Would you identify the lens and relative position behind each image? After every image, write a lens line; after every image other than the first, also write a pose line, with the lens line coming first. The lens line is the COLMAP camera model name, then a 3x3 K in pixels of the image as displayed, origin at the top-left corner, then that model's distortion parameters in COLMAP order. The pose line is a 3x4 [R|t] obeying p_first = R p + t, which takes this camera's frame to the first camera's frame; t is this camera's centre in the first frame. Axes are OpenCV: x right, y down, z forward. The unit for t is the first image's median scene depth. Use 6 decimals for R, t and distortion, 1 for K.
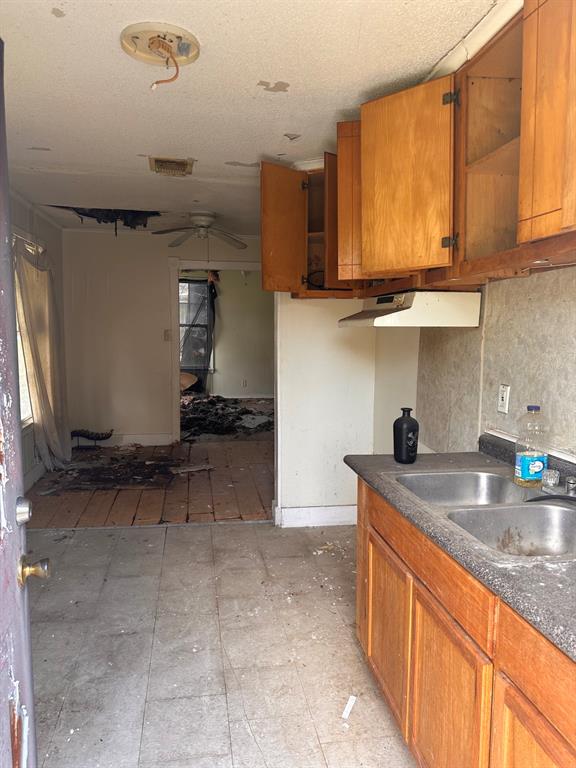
lens RADIAL K [[541.6, 0, 289.7], [0, 541.6, 383.0], [0, 0, 1]] dist [0.044700, 0.000932]
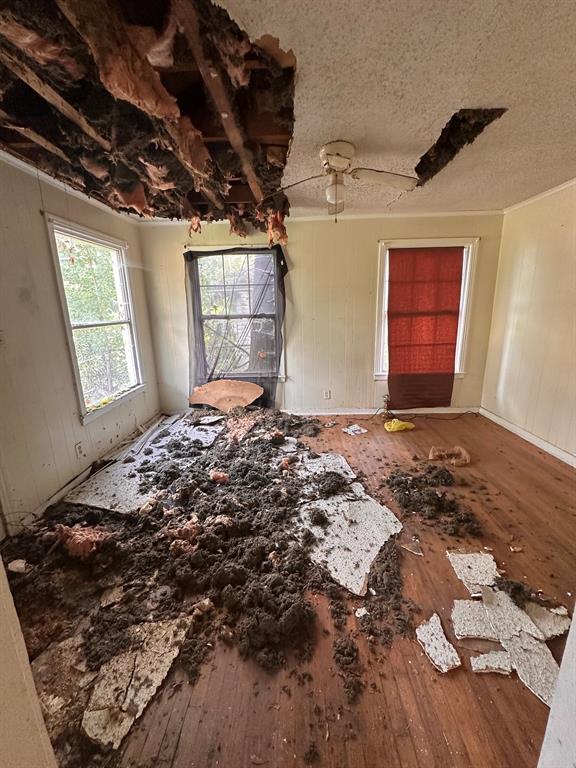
lens RADIAL K [[307.3, 0, 288.9], [0, 307.3, 383.9], [0, 0, 1]] dist [-0.003368, 0.000075]
pose [[0.981250, 0.007991, -0.192576, -0.057473], [0.016237, 0.992161, 0.123904, -0.067498], [0.192057, -0.124707, 0.973428, 0.609609]]
